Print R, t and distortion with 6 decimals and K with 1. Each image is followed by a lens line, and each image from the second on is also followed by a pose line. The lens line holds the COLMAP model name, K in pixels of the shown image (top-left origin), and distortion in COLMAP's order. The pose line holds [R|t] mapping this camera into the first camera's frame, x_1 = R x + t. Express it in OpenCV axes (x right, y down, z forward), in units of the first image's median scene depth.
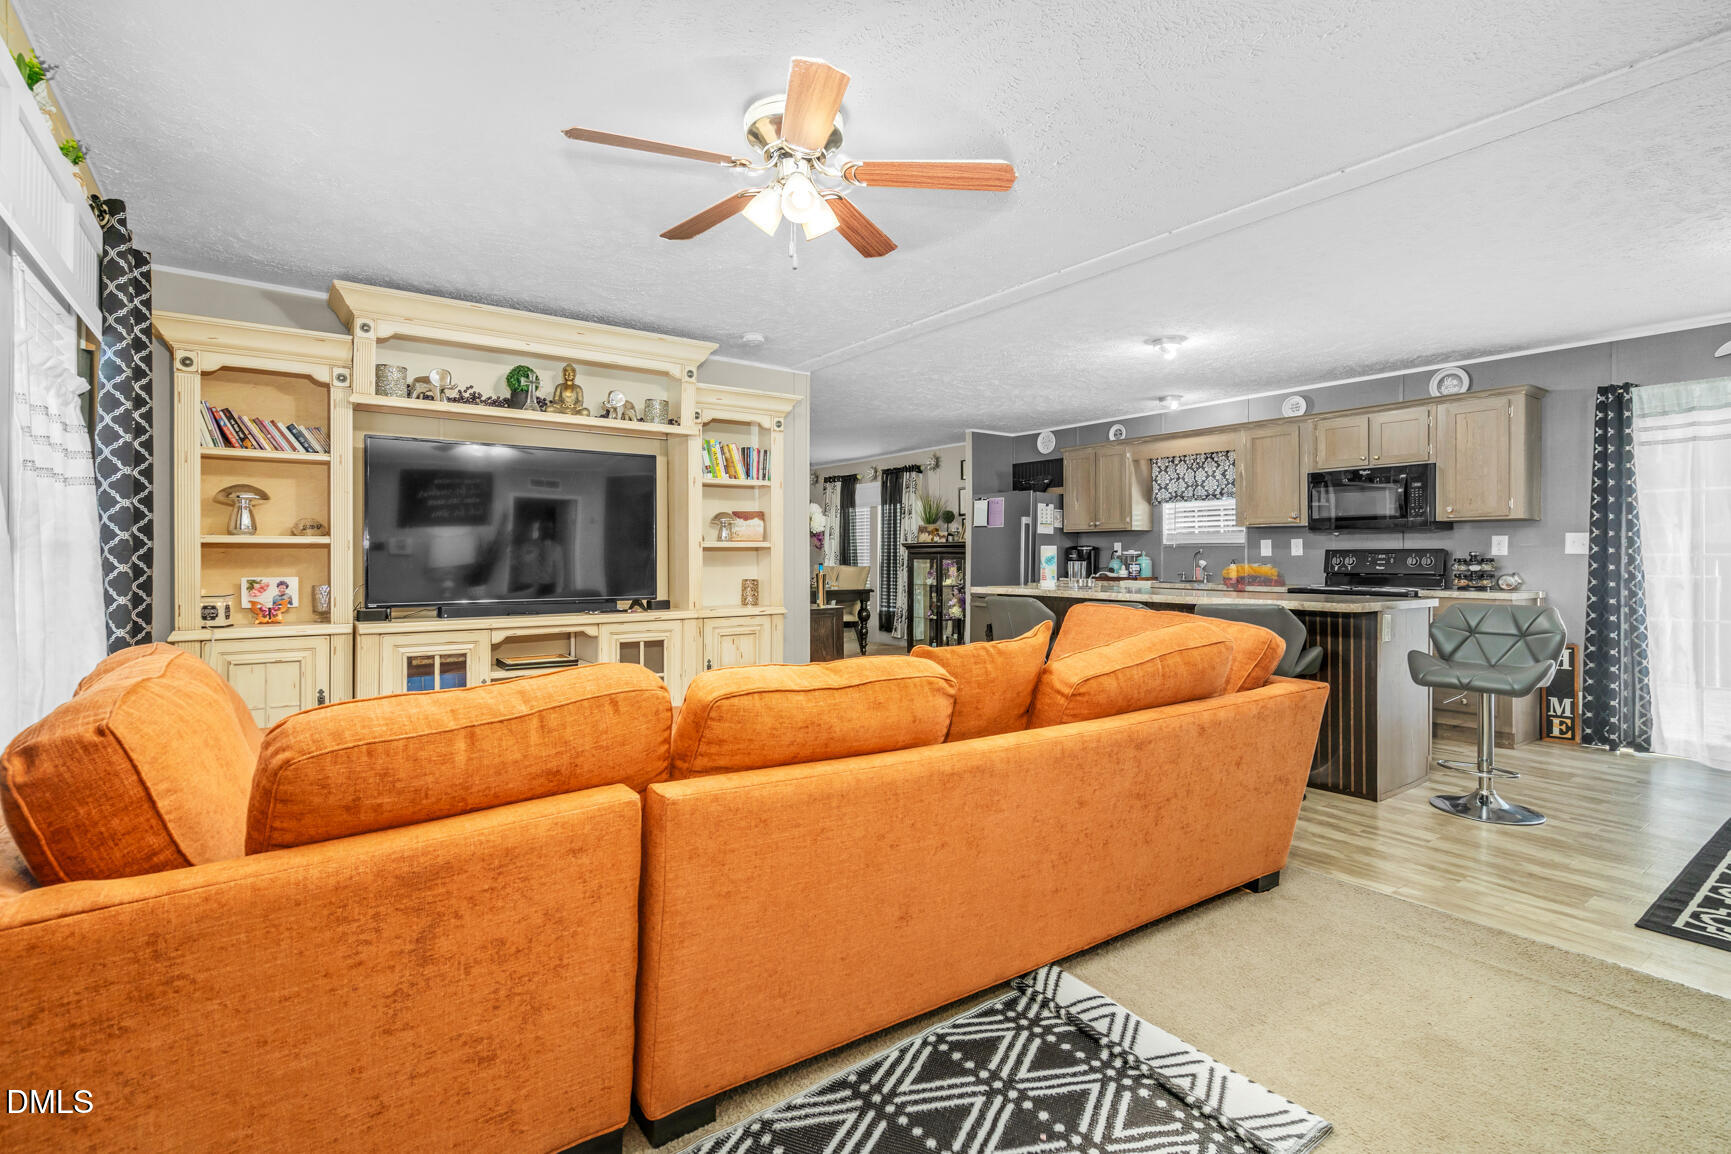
lens RADIAL K [[826.9, 0, 867.7], [0, 826.9, 575.5], [0, 0, 1]] dist [0.007585, 0.000517]
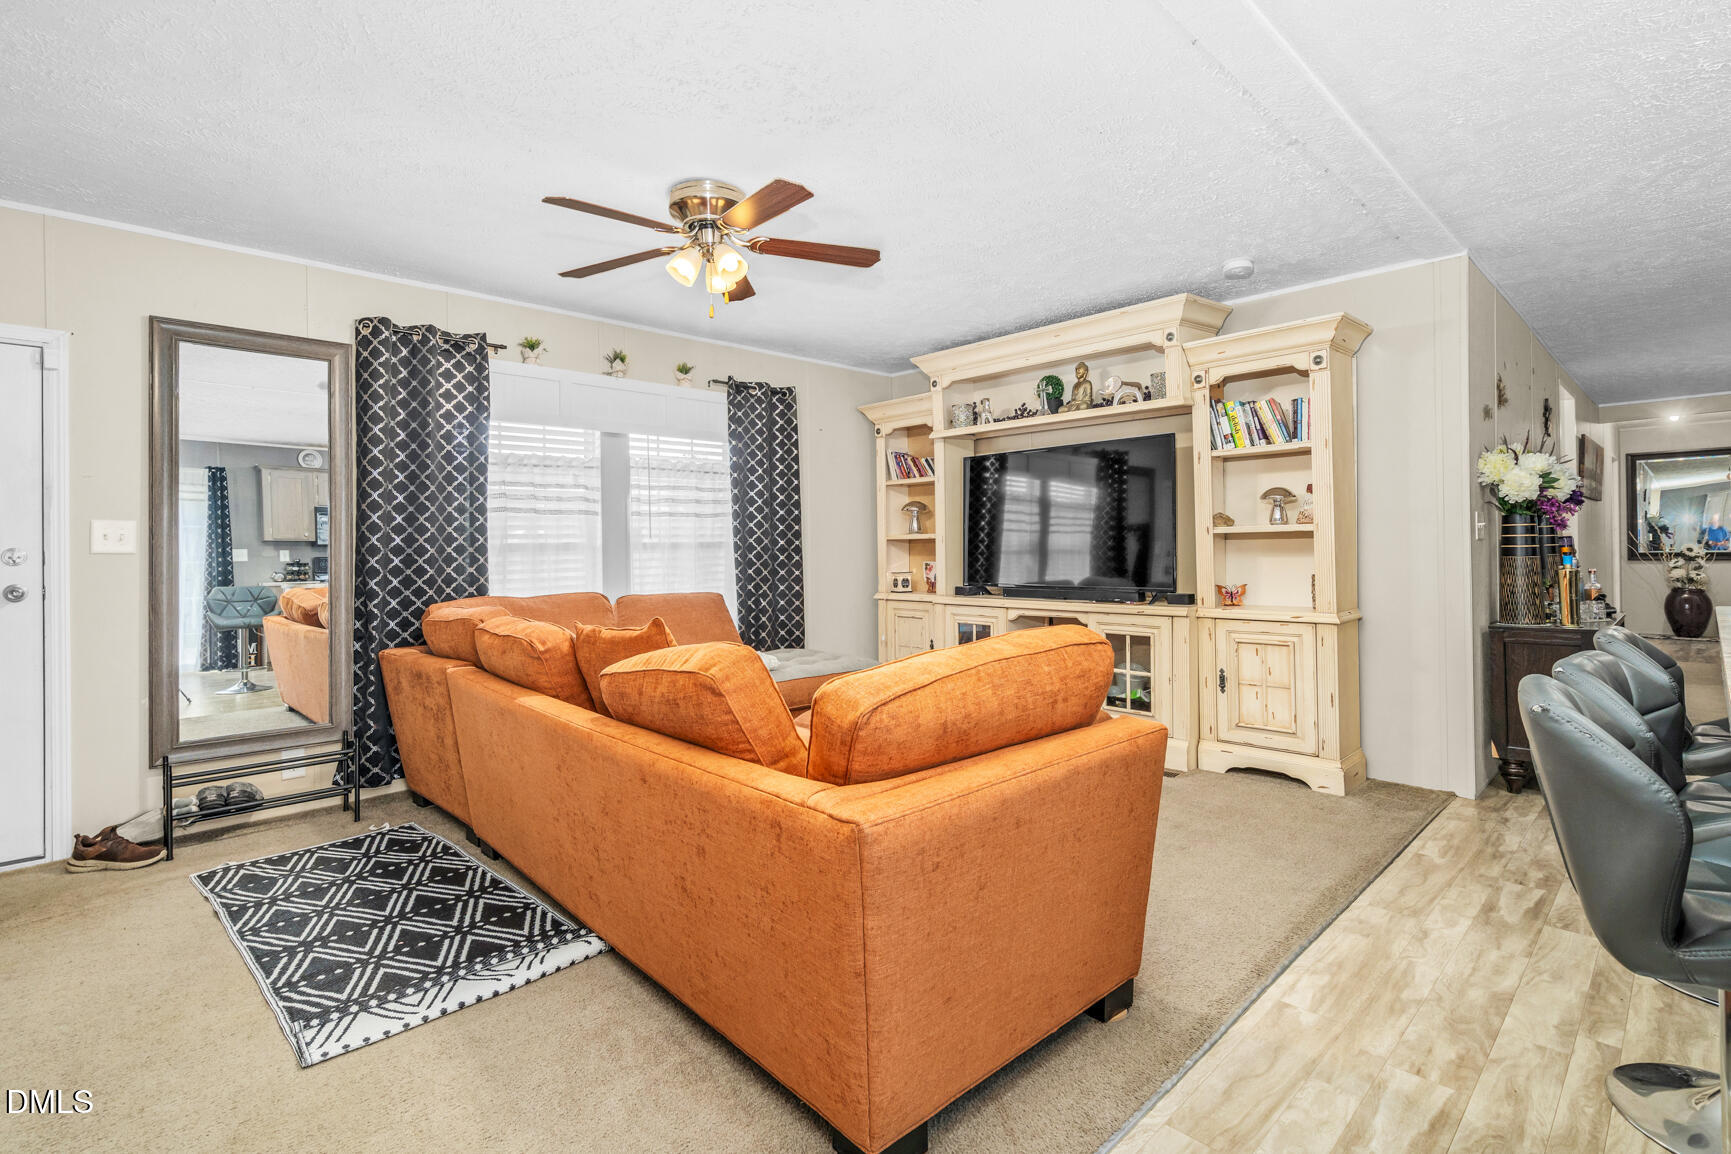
lens RADIAL K [[826.9, 0, 859.3], [0, 826.9, 571.2], [0, 0, 1]] dist [0.007585, 0.000517]
pose [[0.127088, 0.026793, -0.991529, 1.240730], [-0.012655, 0.999598, 0.025389, -0.027199], [0.991811, 0.009321, 0.127376, 1.132877]]
